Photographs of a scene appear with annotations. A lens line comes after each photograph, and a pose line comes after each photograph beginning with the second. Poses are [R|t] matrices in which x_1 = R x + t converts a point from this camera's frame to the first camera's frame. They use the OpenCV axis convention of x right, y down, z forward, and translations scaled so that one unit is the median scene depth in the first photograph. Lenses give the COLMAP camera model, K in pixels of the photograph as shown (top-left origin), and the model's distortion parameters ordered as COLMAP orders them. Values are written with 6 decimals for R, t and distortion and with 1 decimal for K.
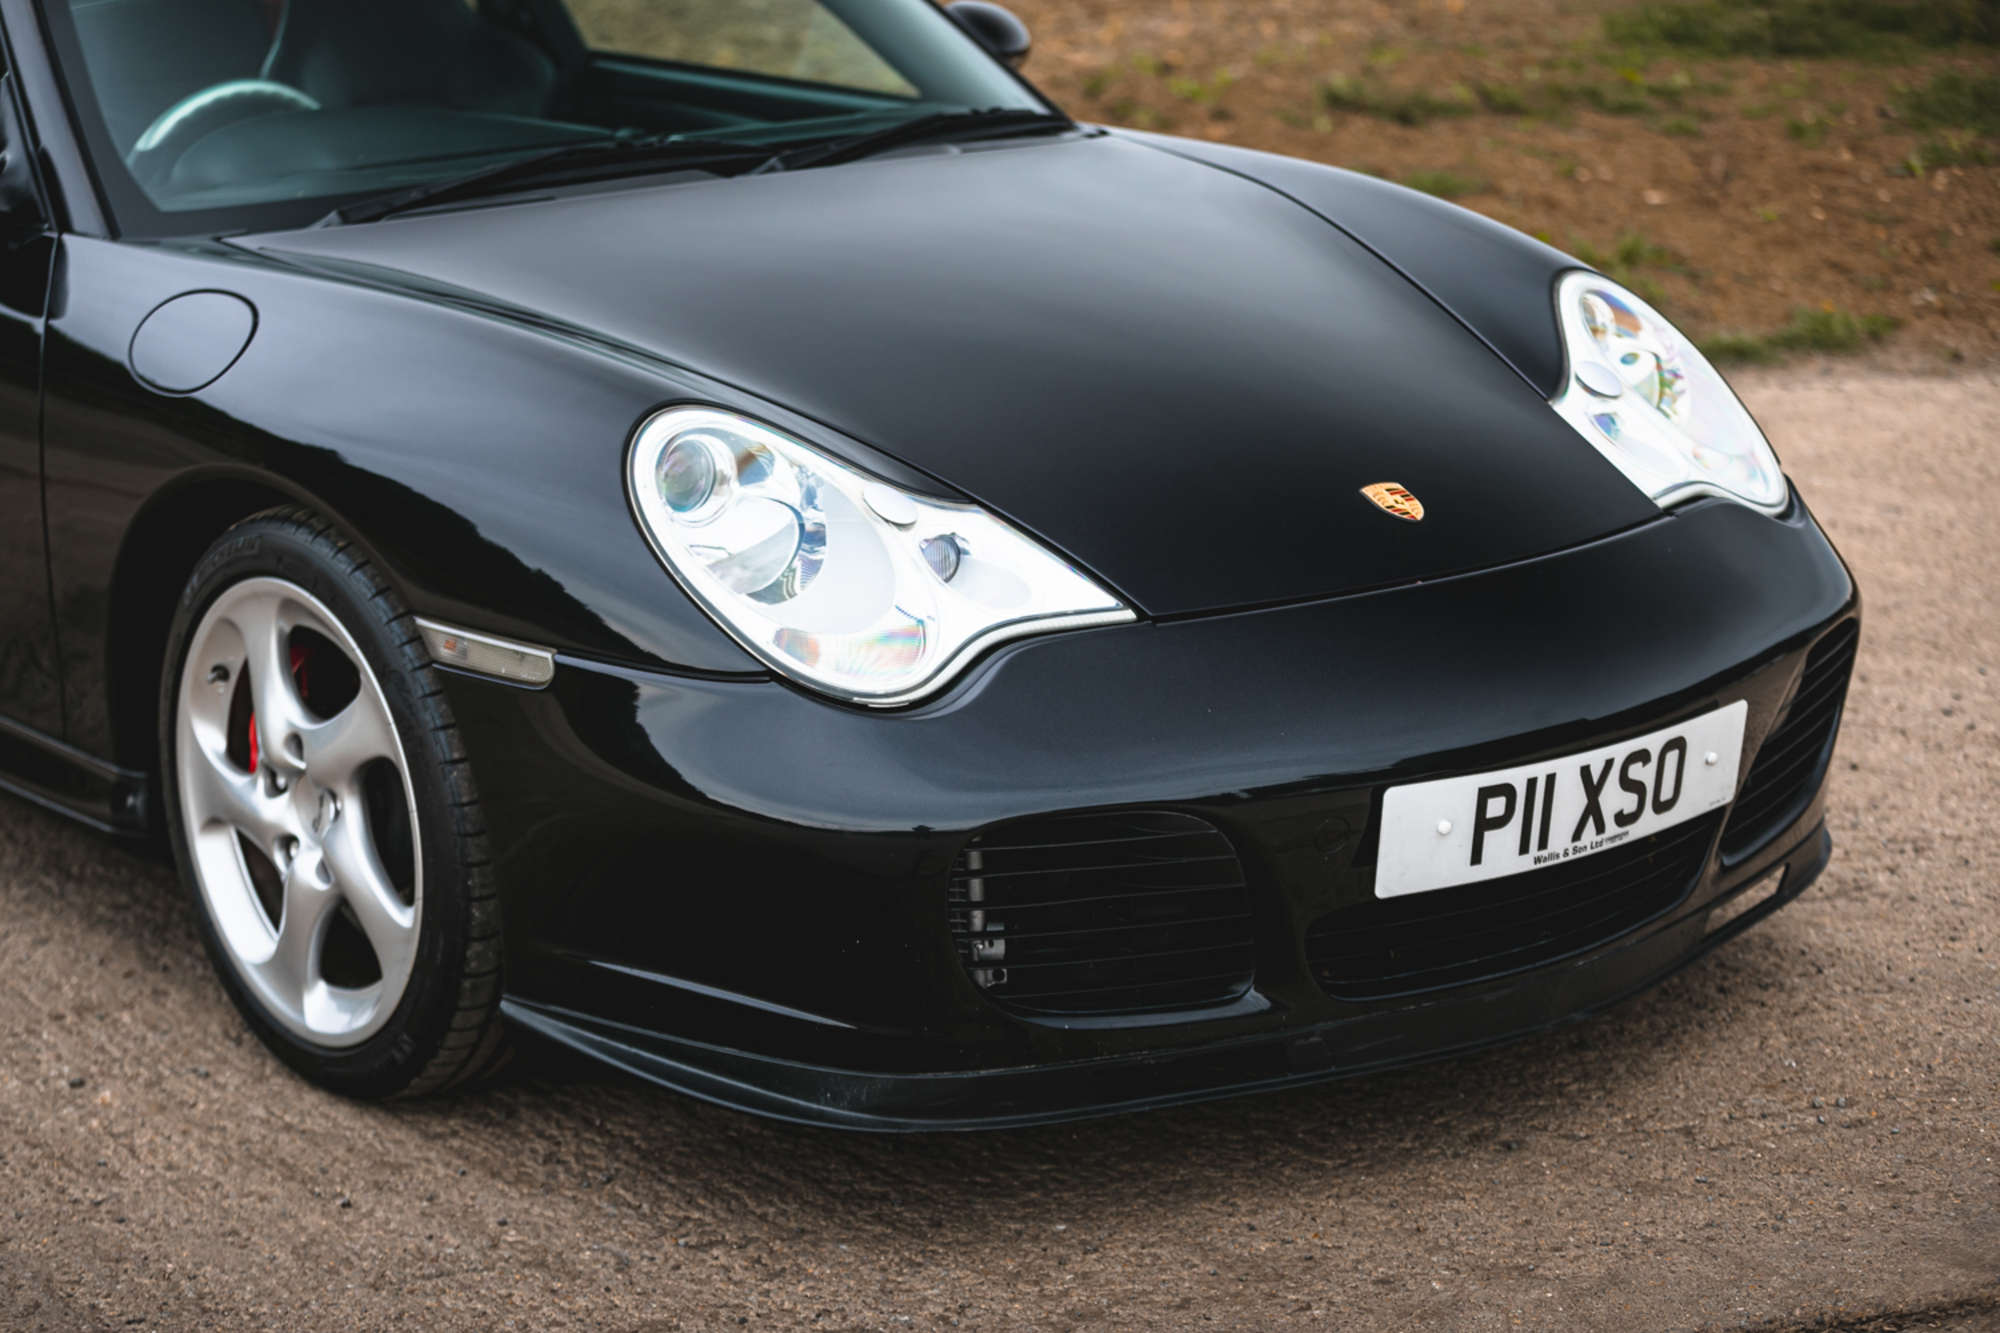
lens RADIAL K [[4024.4, 0, 1000.0], [0, 4024.4, 666.5], [0, 0, 1]] dist [-0.323897, -0.664748]
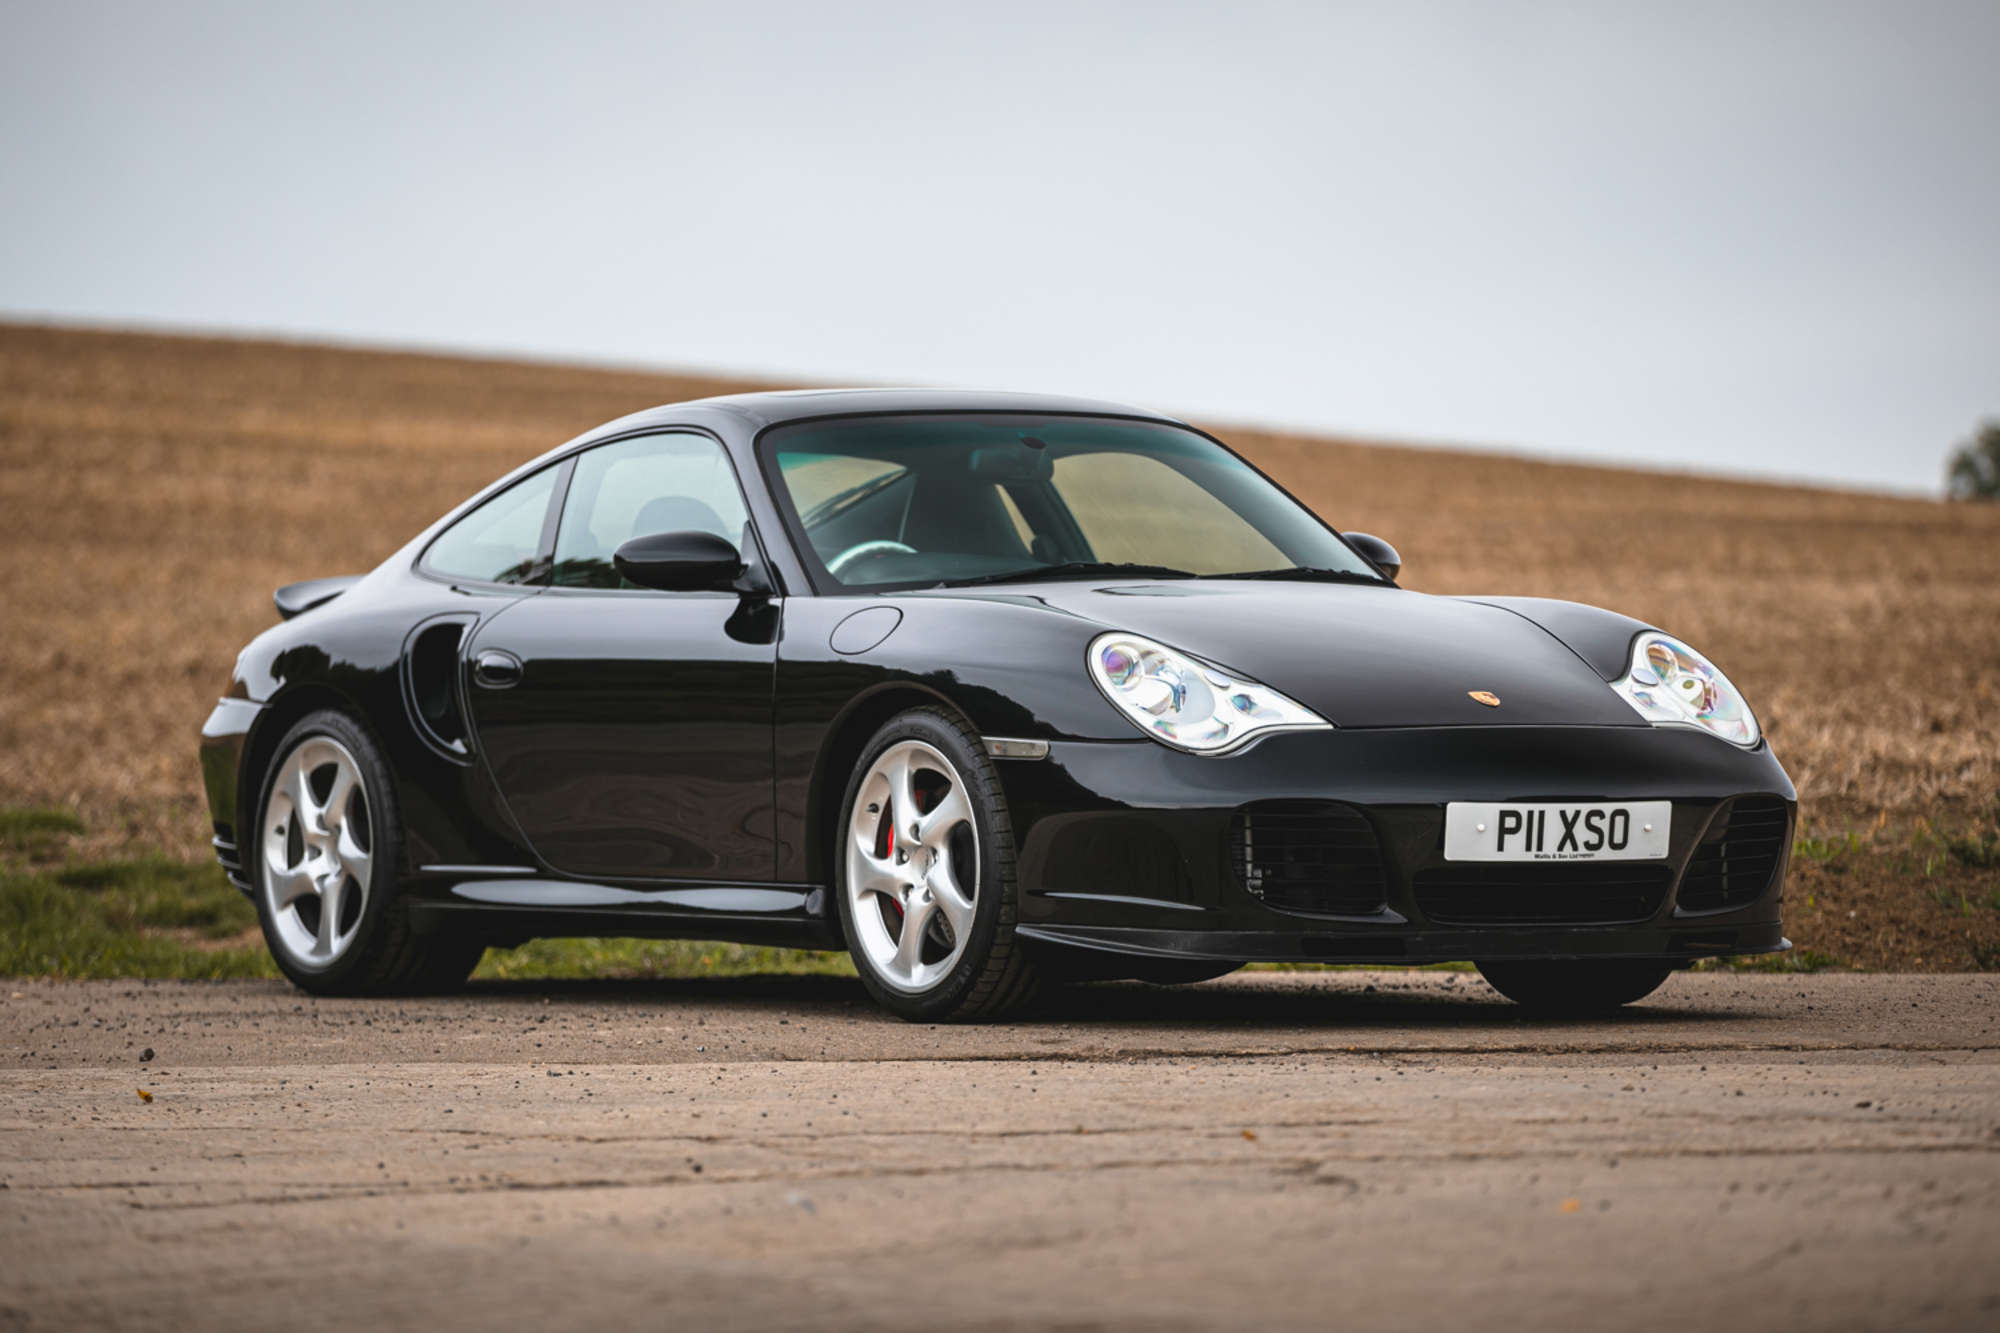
lens RADIAL K [[10268.6, 0, 1000.0], [0, 10268.6, 666.5], [0, 0, 1]] dist [1.312811, -0.950620]
pose [[0.989433, 0.005504, -0.144885, 0.601613], [-0.042100, 0.967132, -0.250766, 1.230720], [0.138742, 0.254216, 0.957144, -3.890629]]
